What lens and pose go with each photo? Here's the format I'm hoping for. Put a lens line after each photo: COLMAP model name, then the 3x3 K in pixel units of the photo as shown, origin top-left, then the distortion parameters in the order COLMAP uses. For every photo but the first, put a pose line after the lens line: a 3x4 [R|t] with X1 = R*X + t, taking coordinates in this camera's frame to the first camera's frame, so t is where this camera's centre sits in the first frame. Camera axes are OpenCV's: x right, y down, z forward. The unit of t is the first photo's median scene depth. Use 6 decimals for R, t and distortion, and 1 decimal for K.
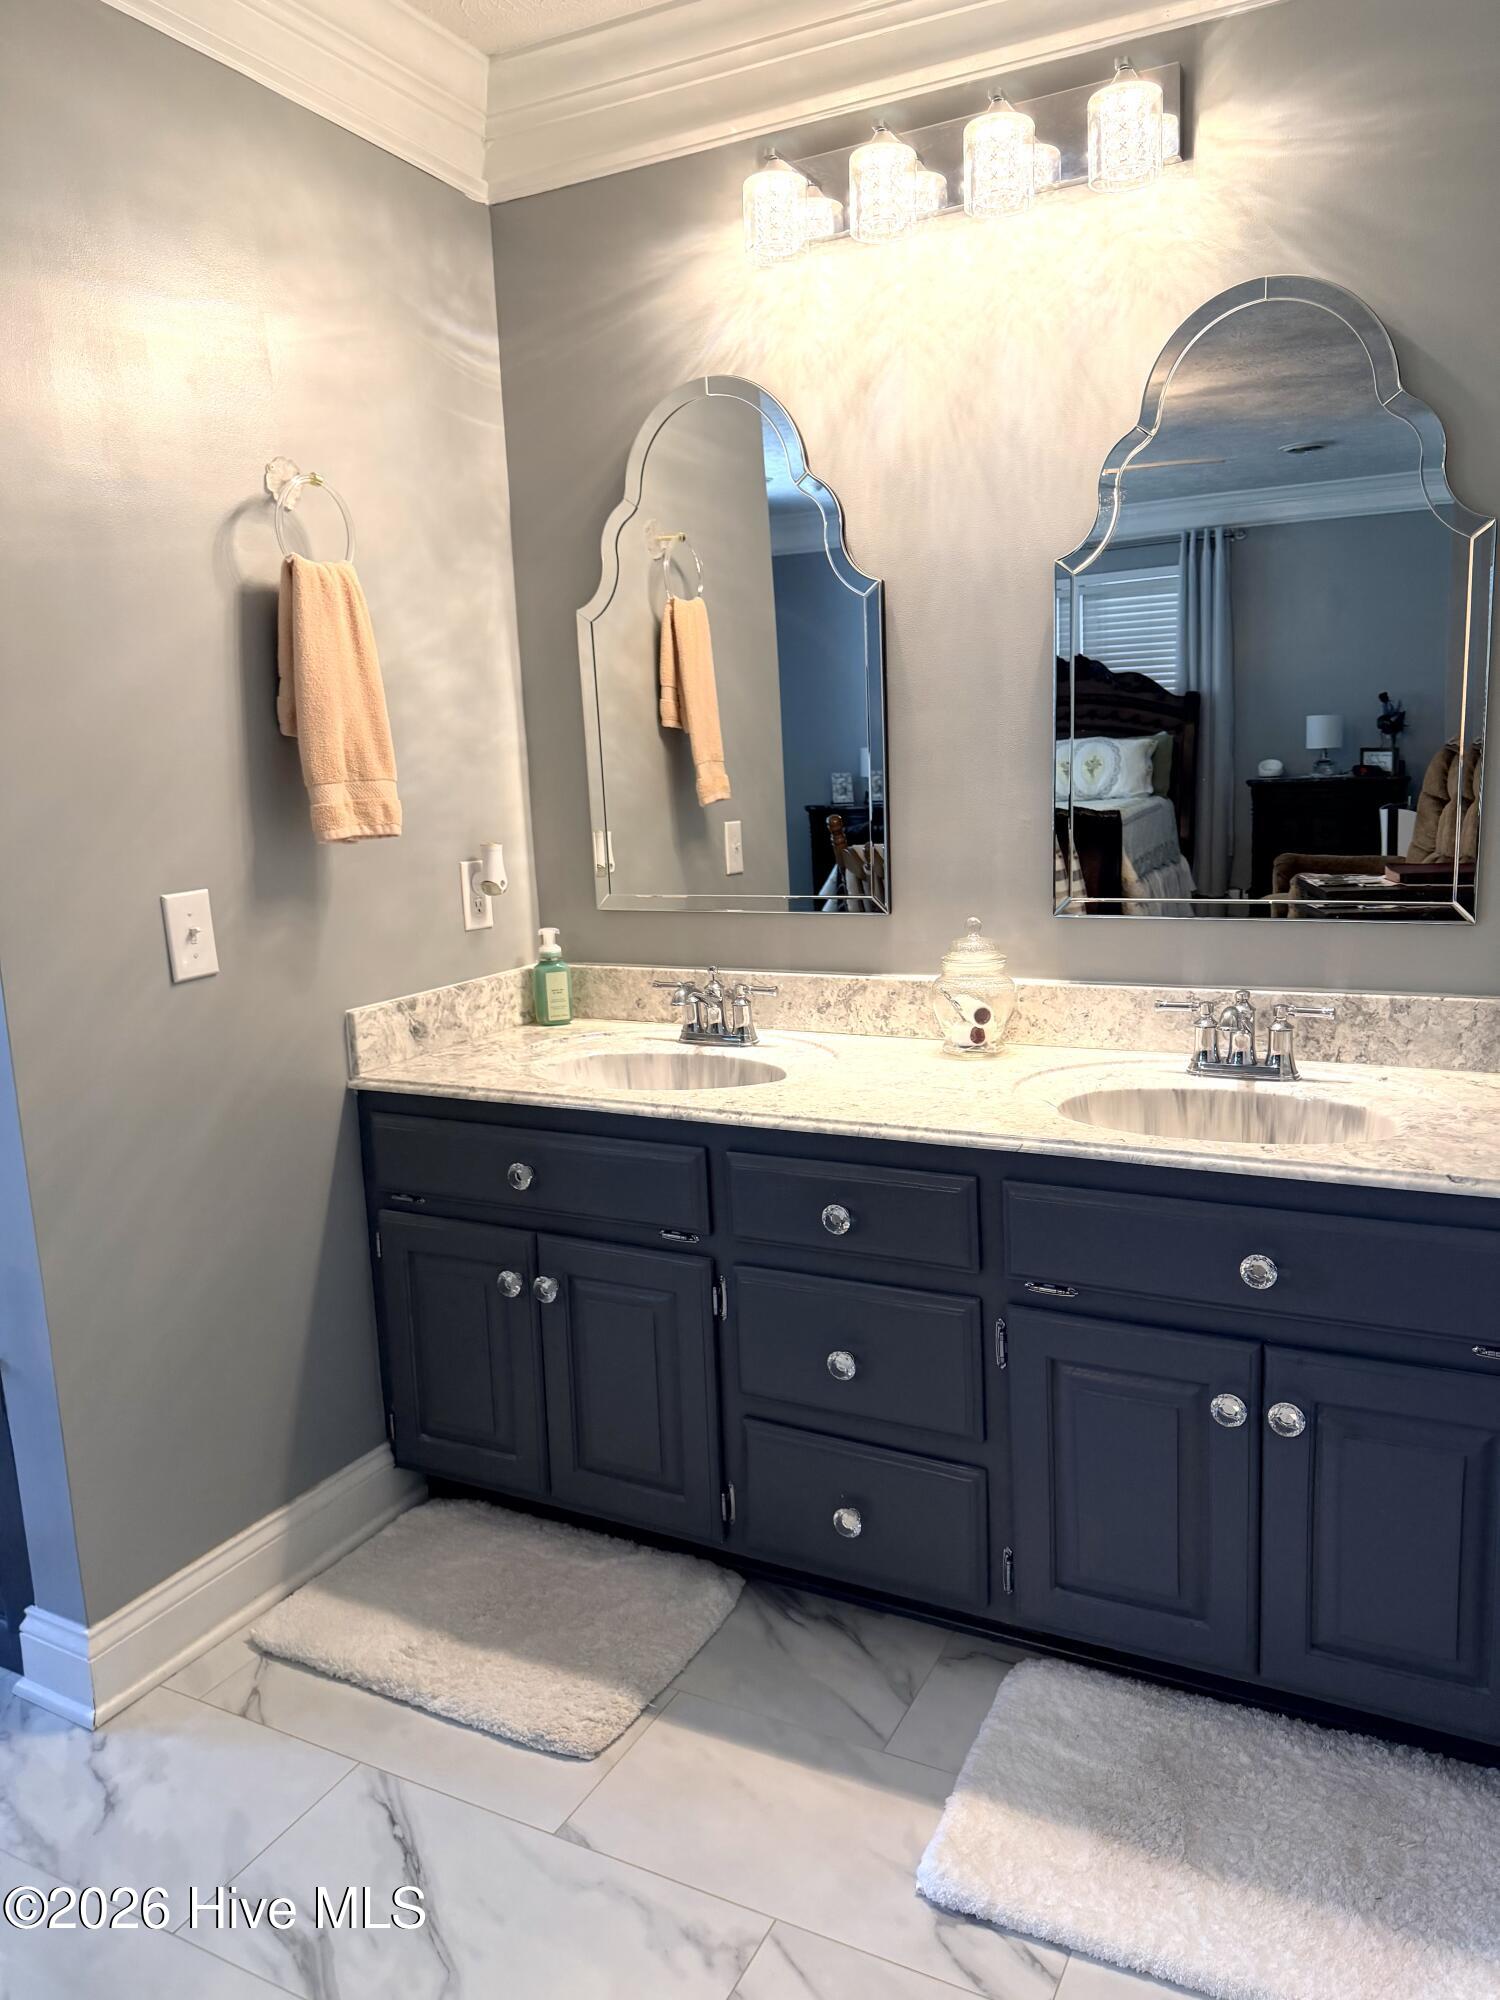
lens RADIAL K [[1498.1, 0, 750.0], [0, 1498.1, 1000.0], [0, 0, 1]] dist [0.006949, 0.004650]
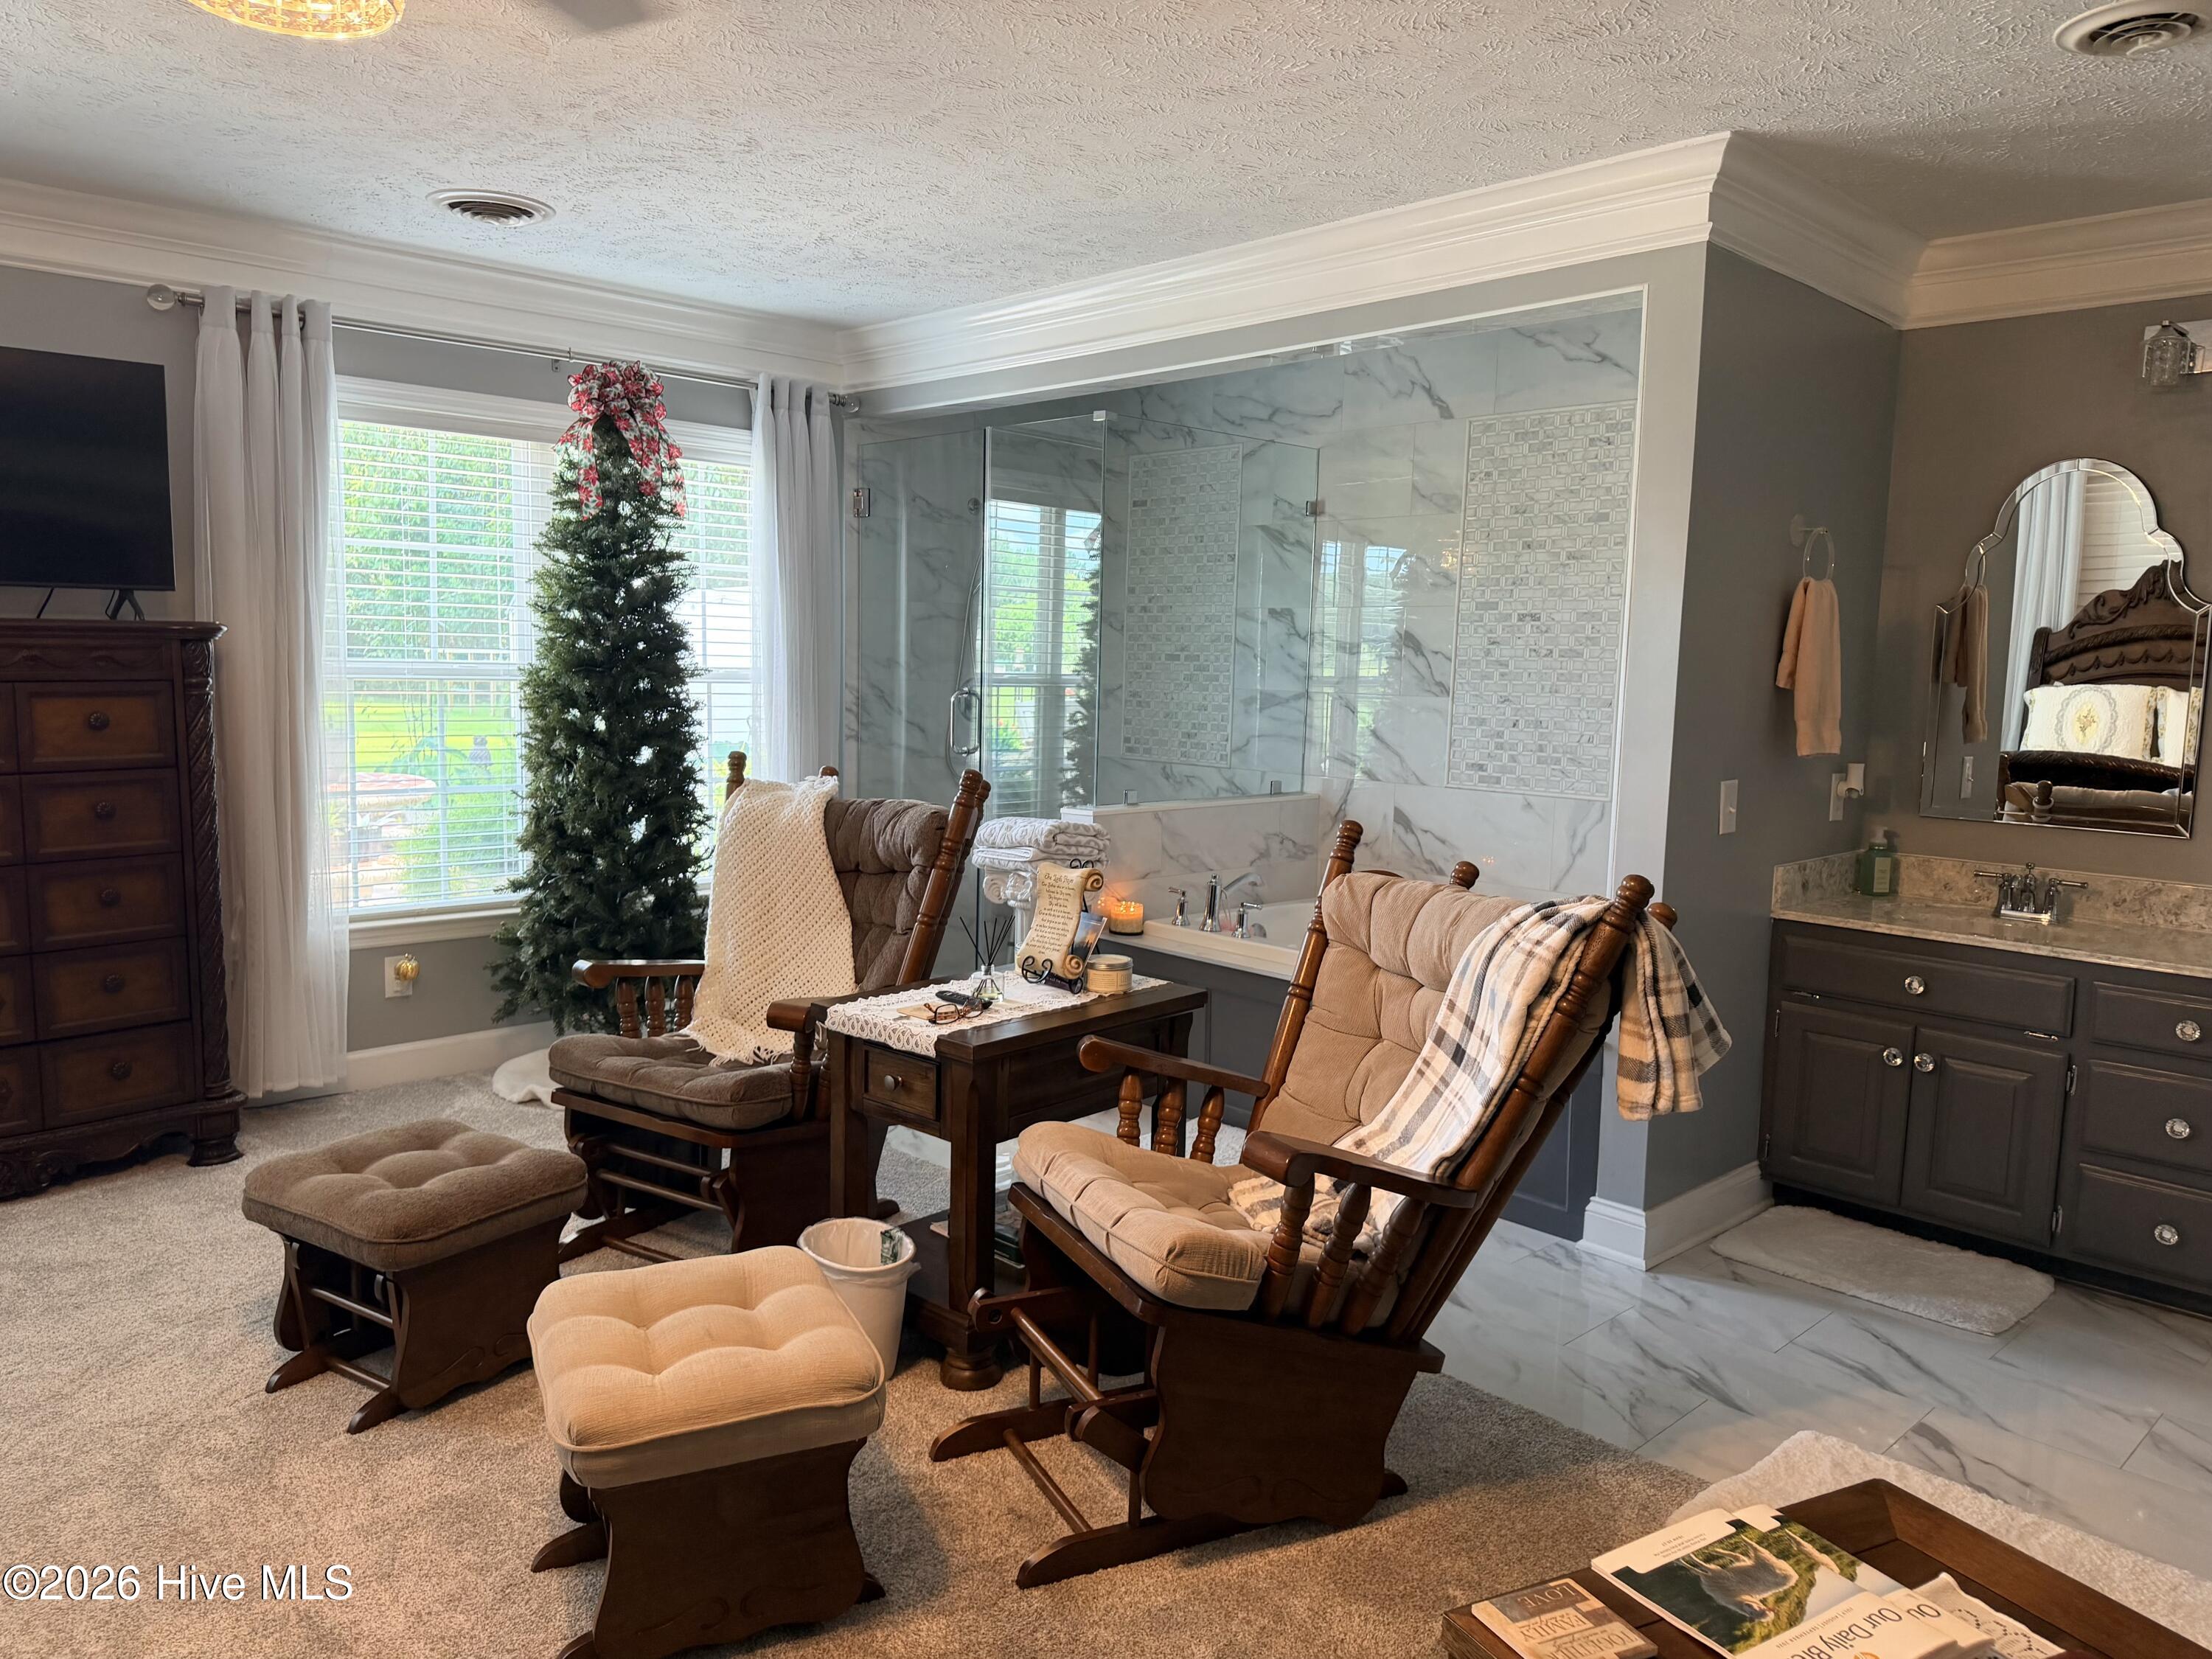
lens RADIAL K [[1587.8, 0, 1048.4], [0, 1587.8, 828.2], [0, 0, 1]] dist [0.073058, -0.122304]
pose [[0.939517, 0.100974, -0.327279, -0.437152], [-0.119331, 0.992185, -0.036445, 0.117539], [0.321042, 0.073296, 0.944225, -0.781132]]
